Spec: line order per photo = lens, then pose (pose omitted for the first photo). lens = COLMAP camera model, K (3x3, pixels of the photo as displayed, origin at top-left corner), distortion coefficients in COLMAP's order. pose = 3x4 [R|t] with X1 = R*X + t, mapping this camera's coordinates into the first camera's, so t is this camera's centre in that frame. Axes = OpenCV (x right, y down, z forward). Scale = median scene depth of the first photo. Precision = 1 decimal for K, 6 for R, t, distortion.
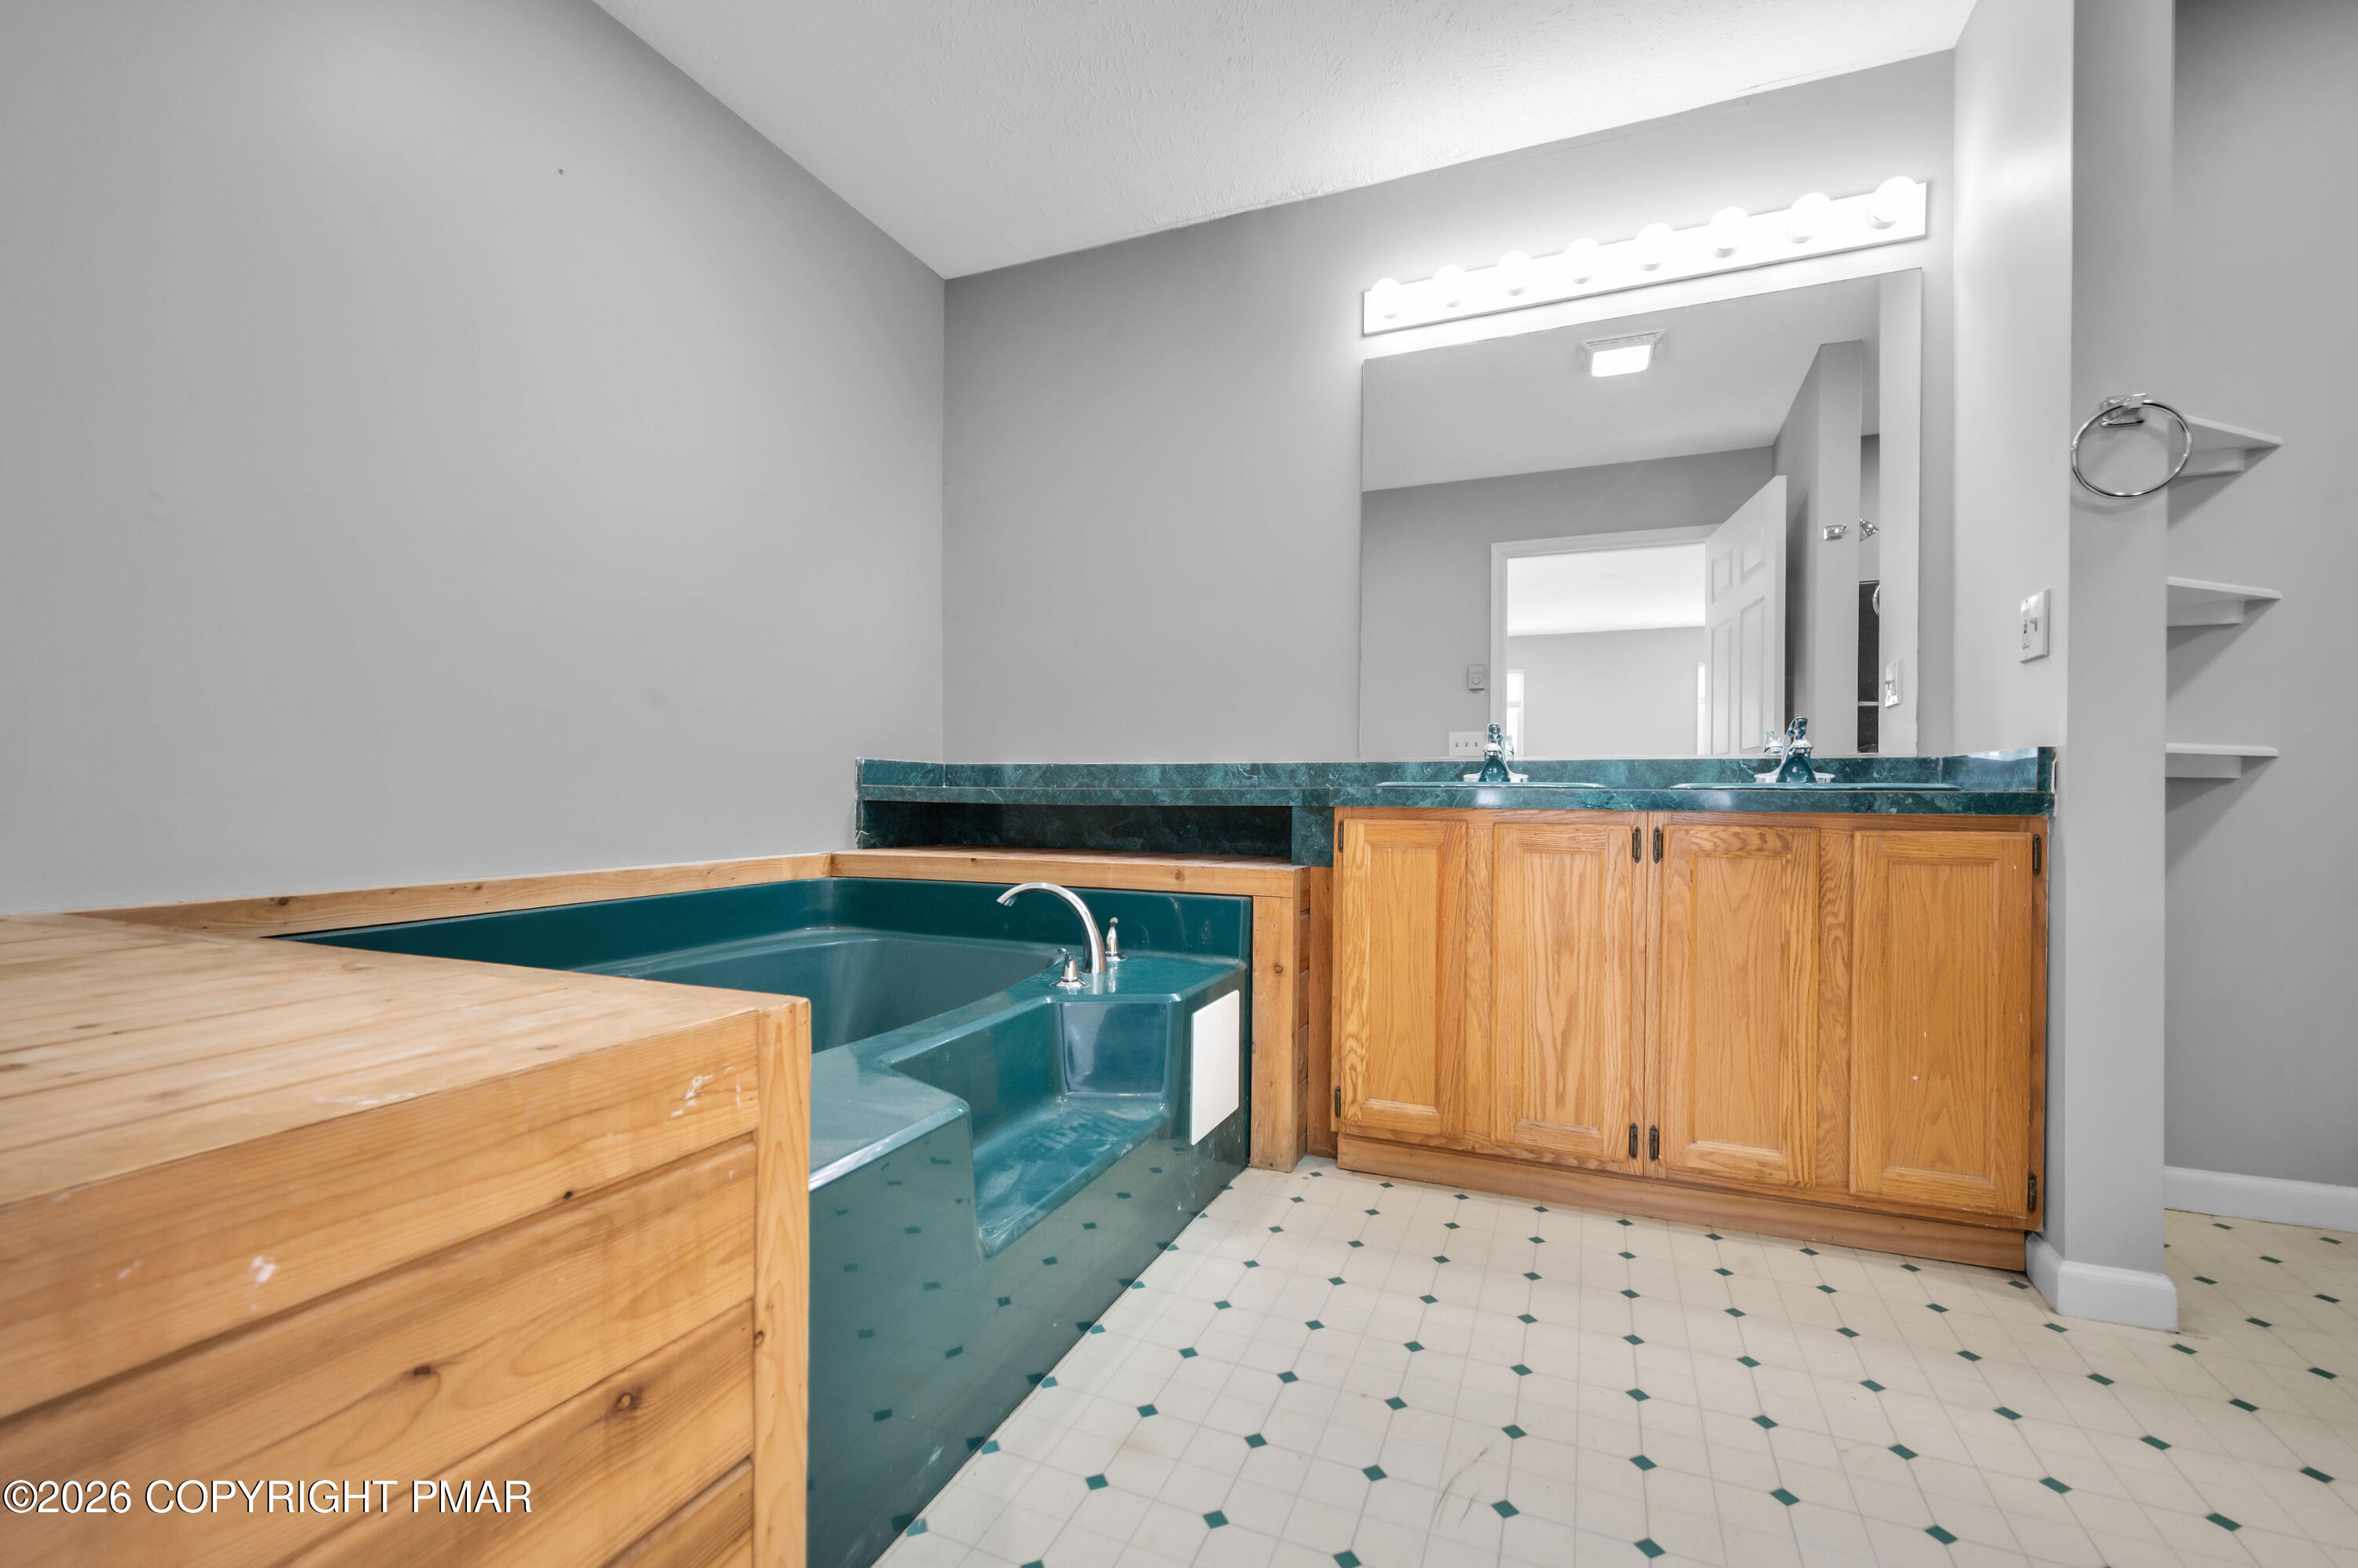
lens RADIAL K [[984.4, 0, 1171.4], [0, 984.4, 800.7], [0, 0, 1]] dist [-0.002628, 0.000074]
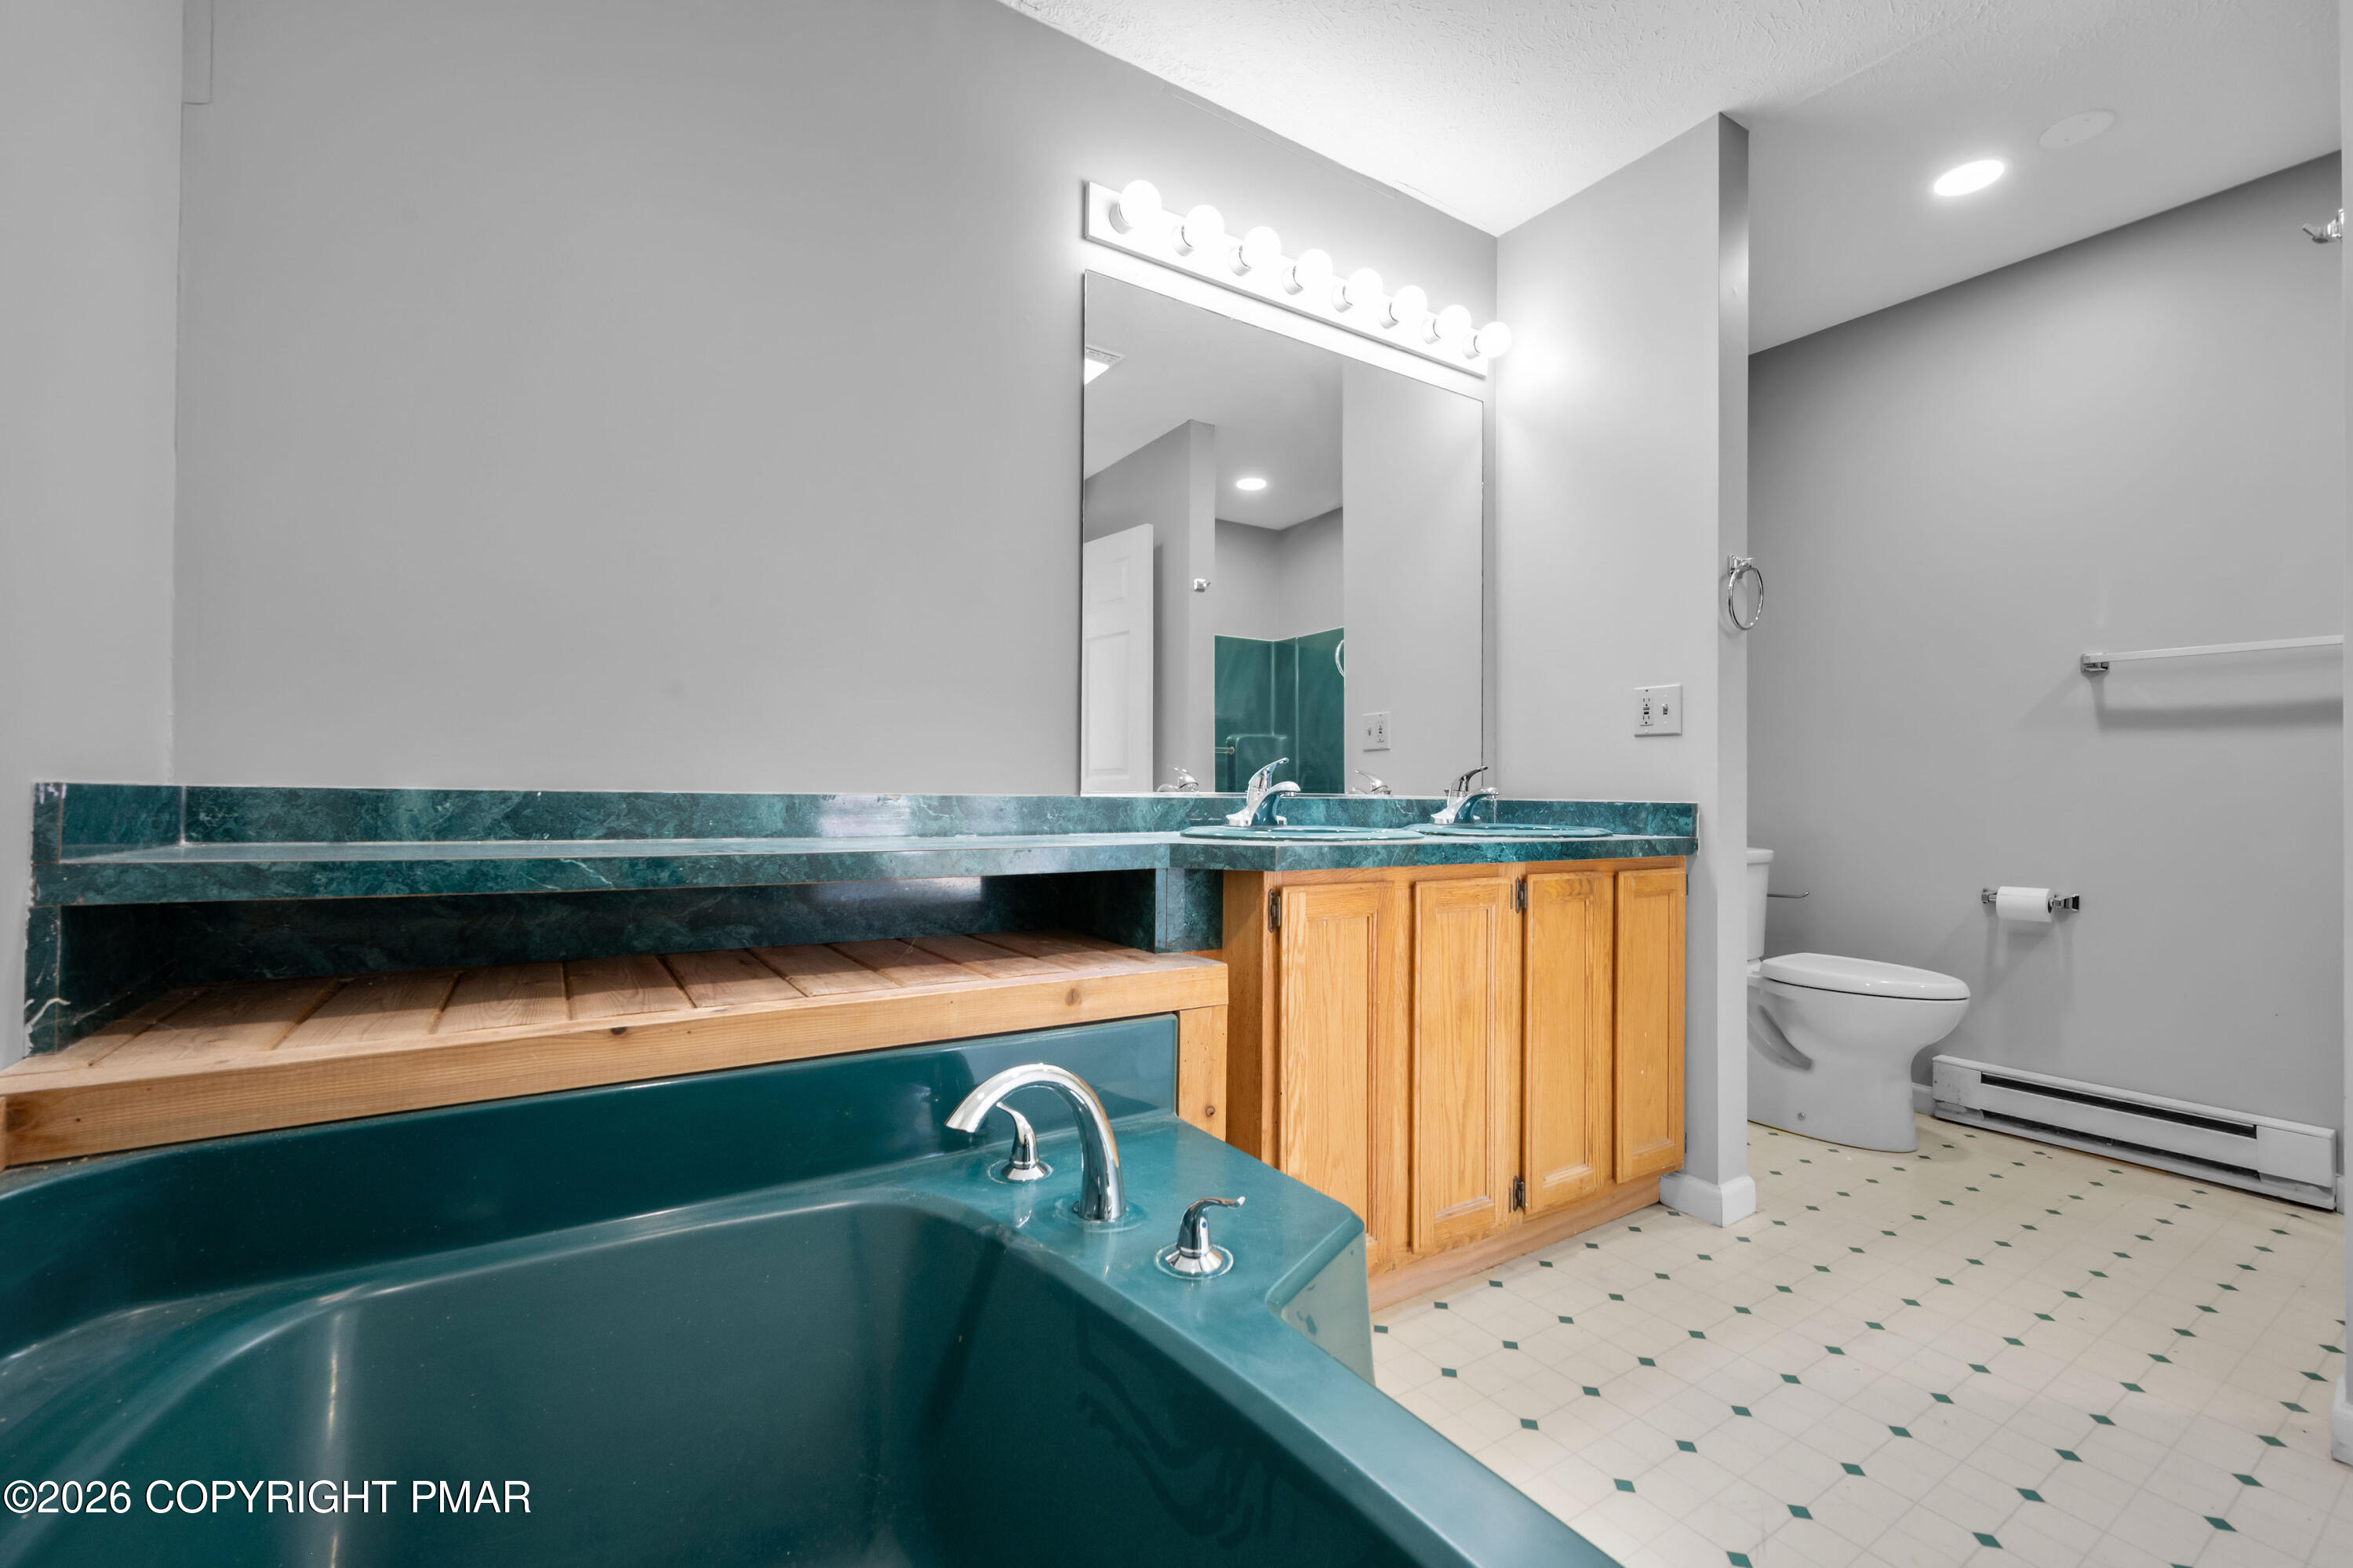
lens RADIAL K [[982.3, 0, 1176.8], [0, 982.3, 782.2], [0, 0, 1]] dist [-0.002628, 0.000074]
pose [[0.568622, 0.012275, 0.822507, -0.474343], [-0.002418, 0.999909, -0.013252, -0.049694], [-0.822595, 0.005547, 0.568600, 0.635840]]
